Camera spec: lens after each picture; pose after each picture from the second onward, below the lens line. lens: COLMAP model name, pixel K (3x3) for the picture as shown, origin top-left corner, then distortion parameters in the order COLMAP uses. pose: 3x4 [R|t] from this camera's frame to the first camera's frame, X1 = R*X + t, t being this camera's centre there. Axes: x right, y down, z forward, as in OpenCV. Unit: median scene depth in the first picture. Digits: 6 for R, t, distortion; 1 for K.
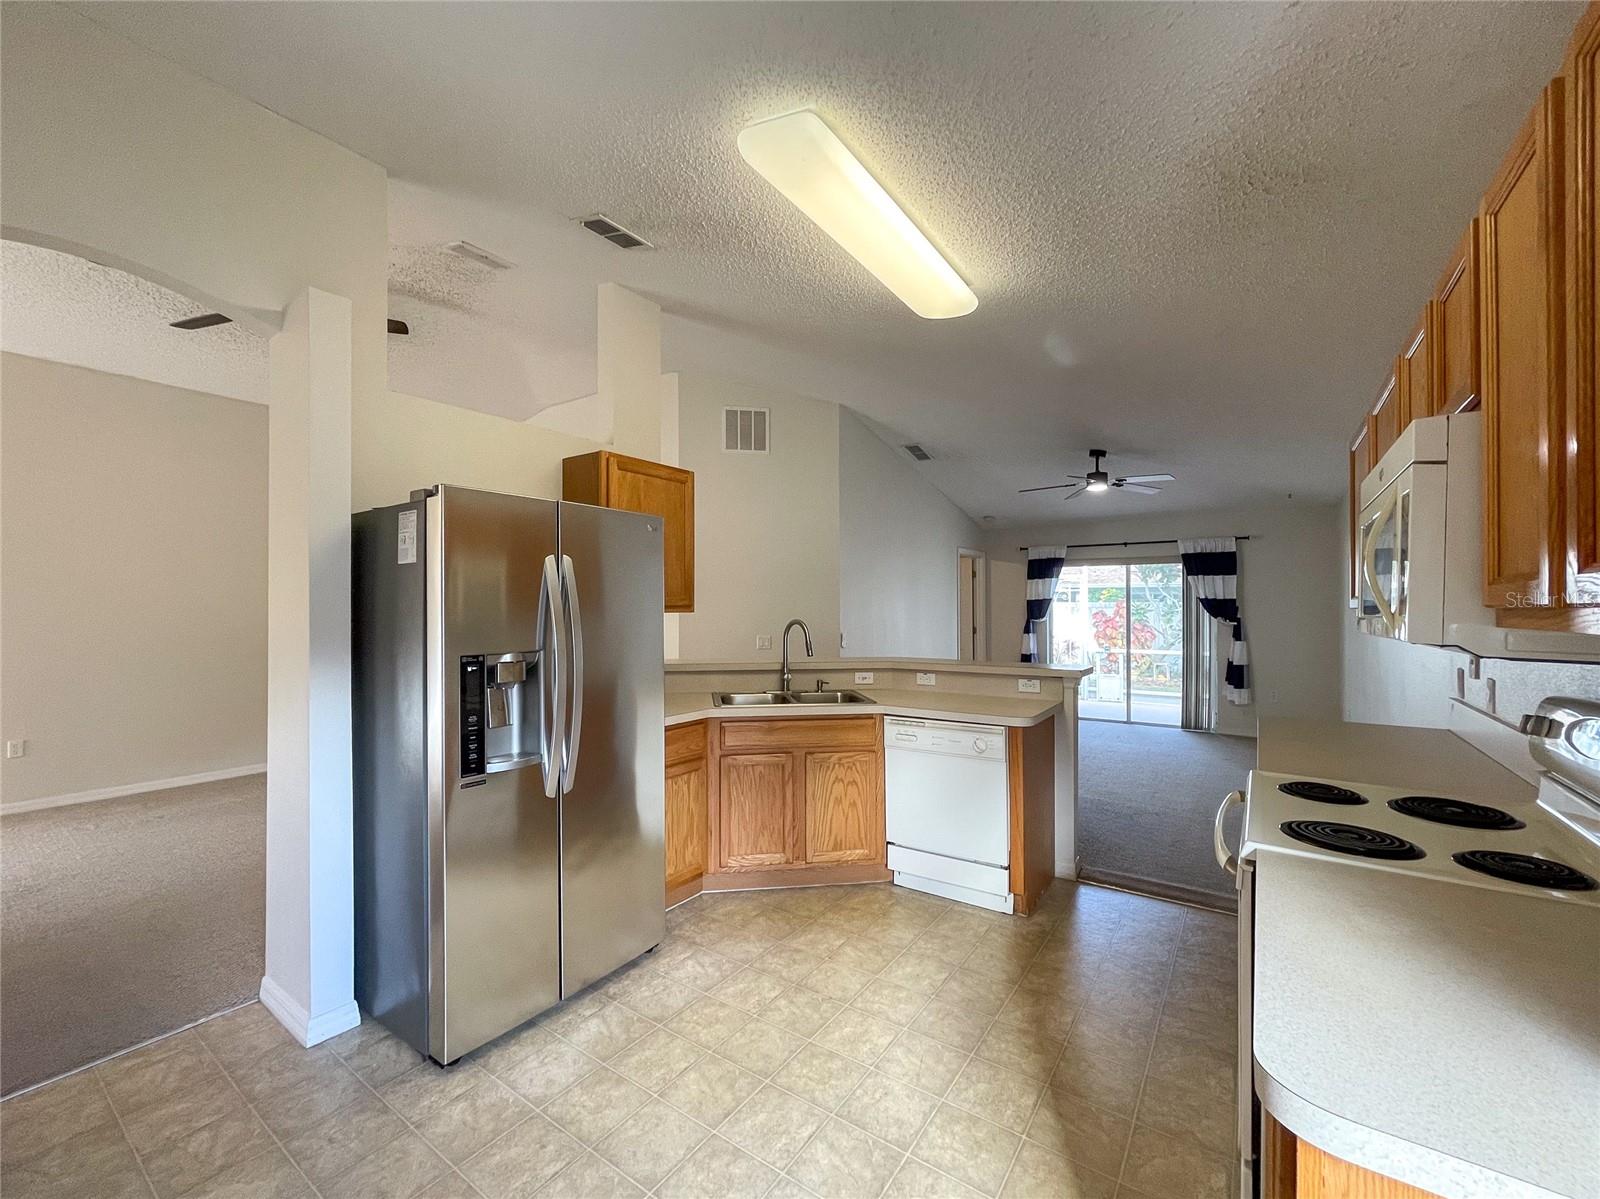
lens RADIAL K [[680.4, 0, 794.0], [0, 680.4, 603.3], [0, 0, 1]] dist [0.000173, -0.000115]
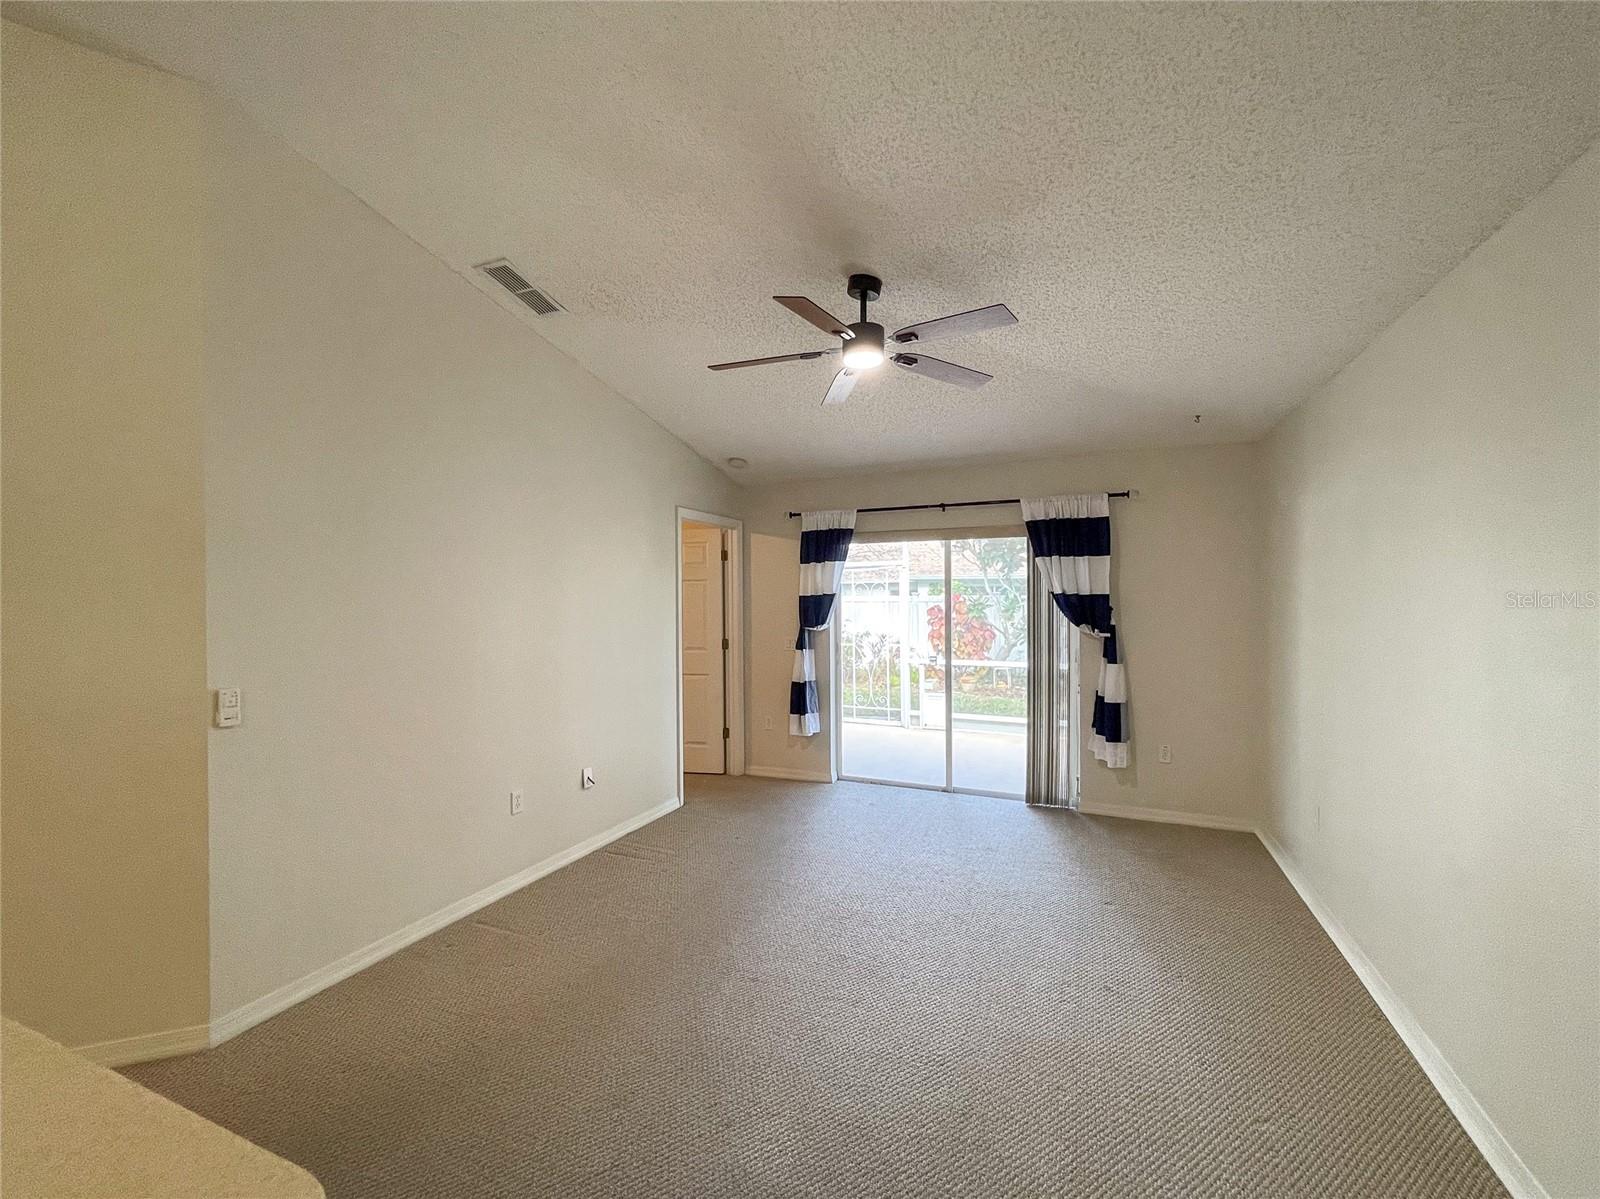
lens RADIAL K [[662.0, 0, 800.0], [0, 662.0, 599.5], [0, 0, 1]] dist [0.000641, -0.000323]
pose [[0.981160, -0.004366, 0.193148, 0.251115], [0.003085, 0.999971, 0.006933, -0.006694], [-0.193173, -0.006207, 0.981145, 0.449198]]
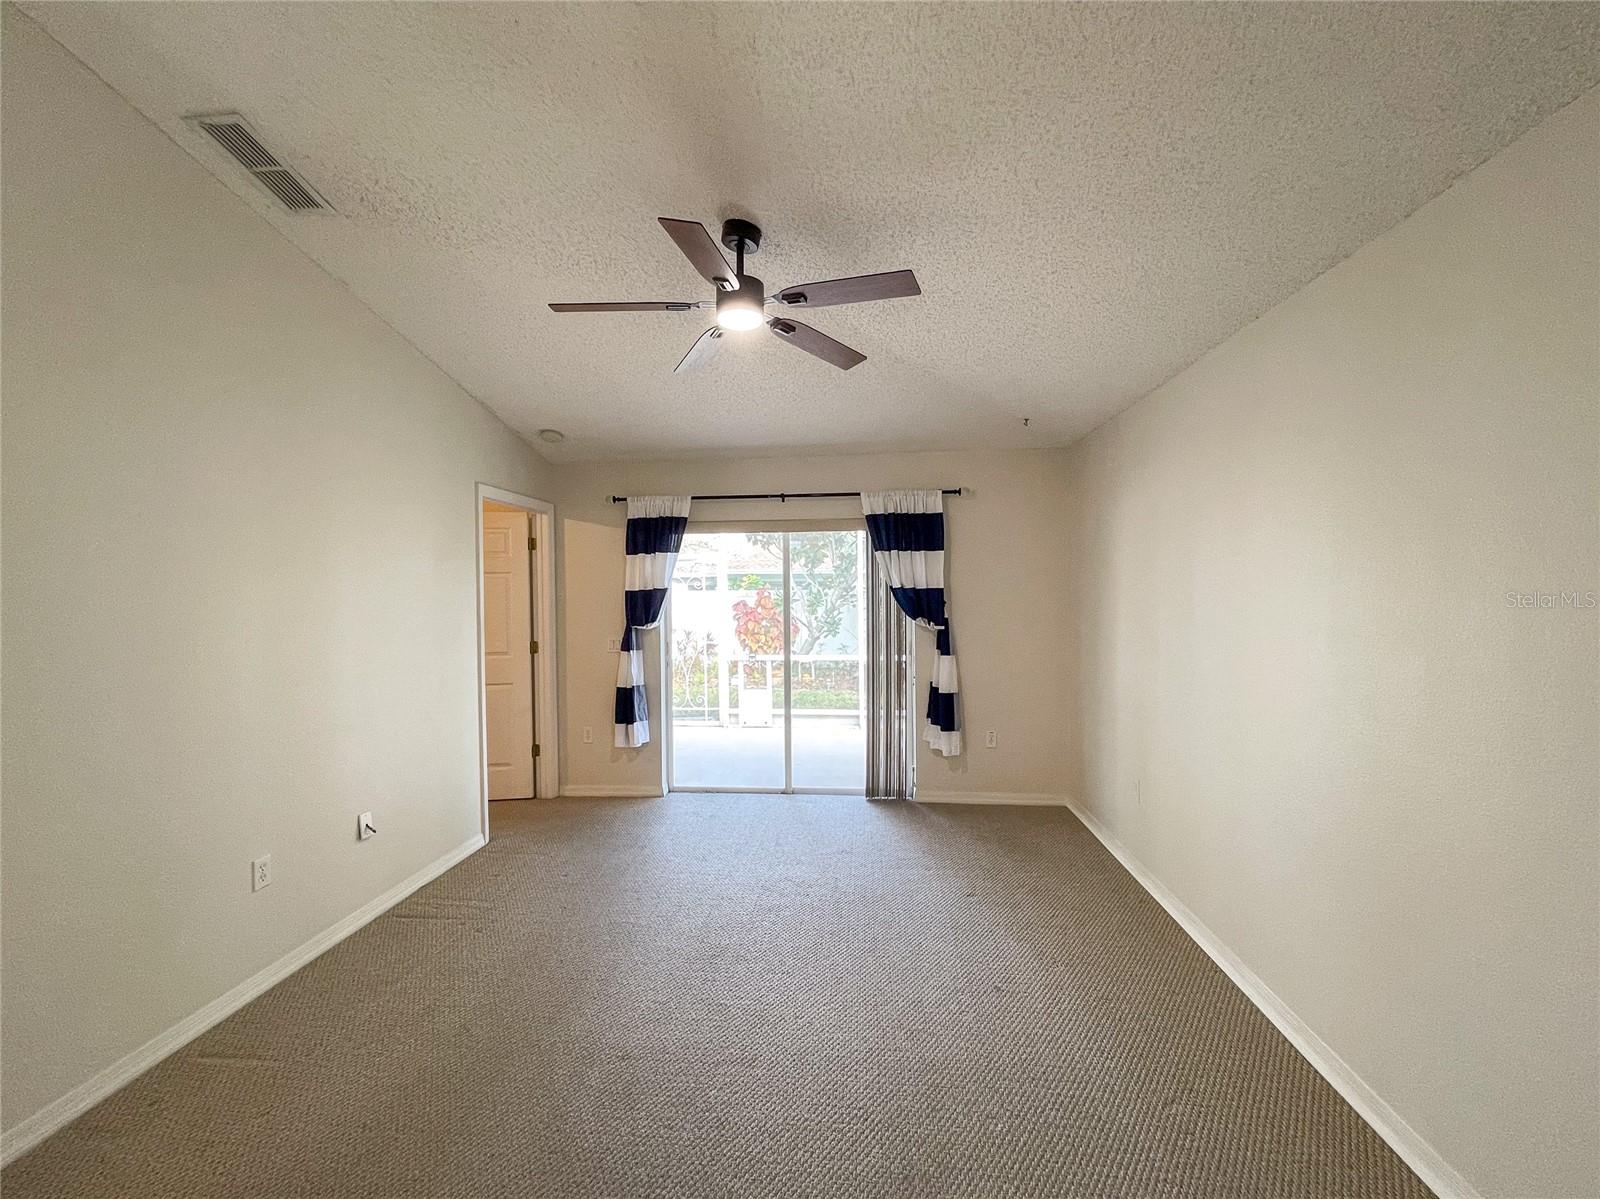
lens RADIAL K [[662.0, 0, 800.0], [0, 662.0, 599.5], [0, 0, 1]] dist [0.000641, -0.000323]
pose [[0.870758, -0.012561, 0.491552, 0.223372], [0.005563, 0.999861, 0.015695, -0.006324], [-0.491681, -0.010932, 0.870707, 0.507973]]
